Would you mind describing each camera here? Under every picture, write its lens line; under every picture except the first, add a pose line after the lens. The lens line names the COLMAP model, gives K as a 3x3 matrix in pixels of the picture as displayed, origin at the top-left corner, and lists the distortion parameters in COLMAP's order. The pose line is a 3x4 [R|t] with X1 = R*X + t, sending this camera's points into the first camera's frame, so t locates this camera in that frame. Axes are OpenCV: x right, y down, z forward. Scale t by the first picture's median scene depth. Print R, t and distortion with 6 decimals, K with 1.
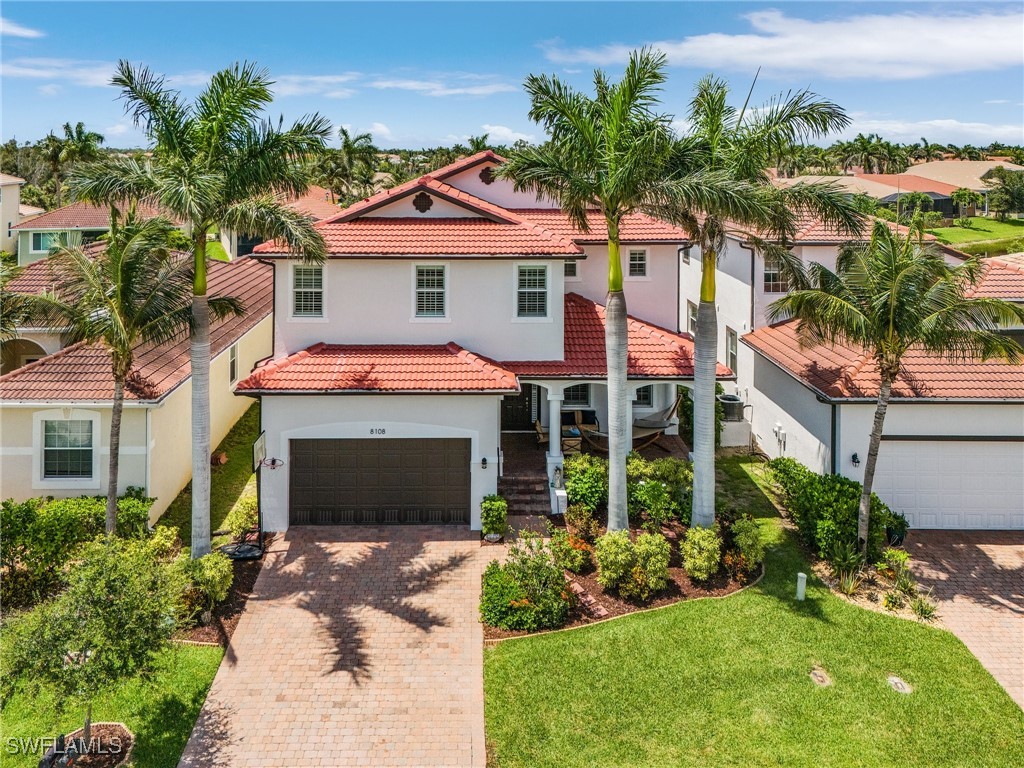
lens RADIAL K [[795.5, 0, 512.0], [0, 795.5, 384.0], [0, 0, 1]] dist [0.045444, -0.002379]
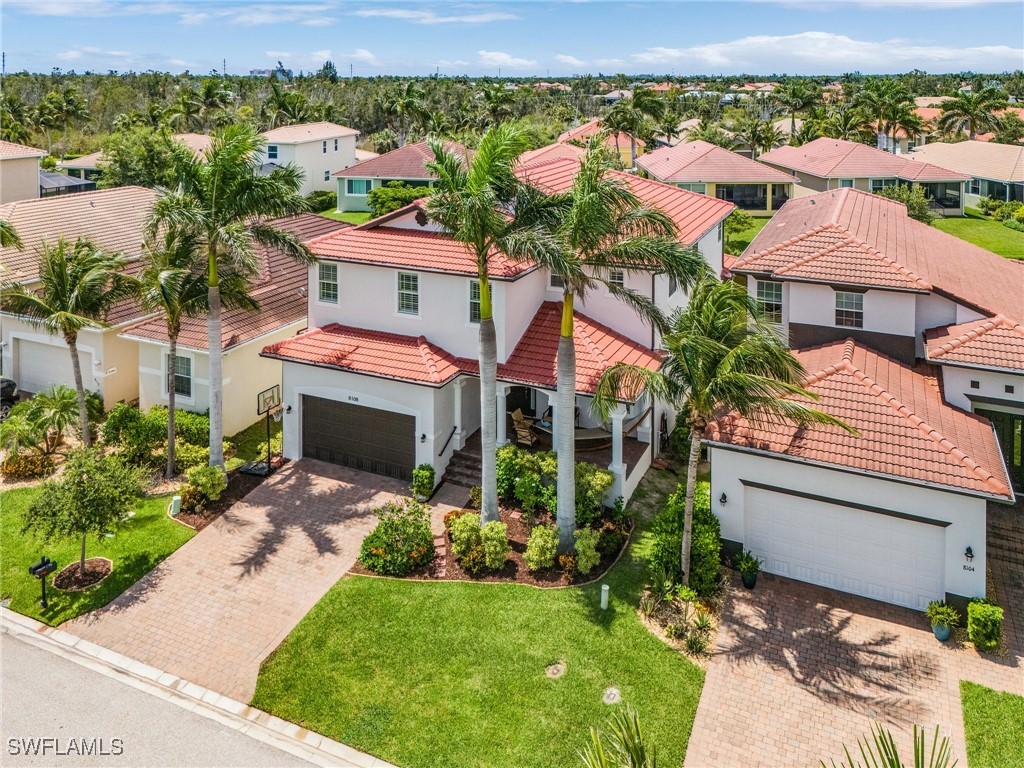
lens RADIAL K [[795.5, 0, 512.0], [0, 795.5, 384.0], [0, 0, 1]] dist [0.045444, -0.002379]
pose [[0.903774, 0.156002, -0.398567, 0.565634], [-0.124006, 0.986709, 0.105015, -0.129710], [0.409652, -0.045485, 0.911107, -0.064577]]
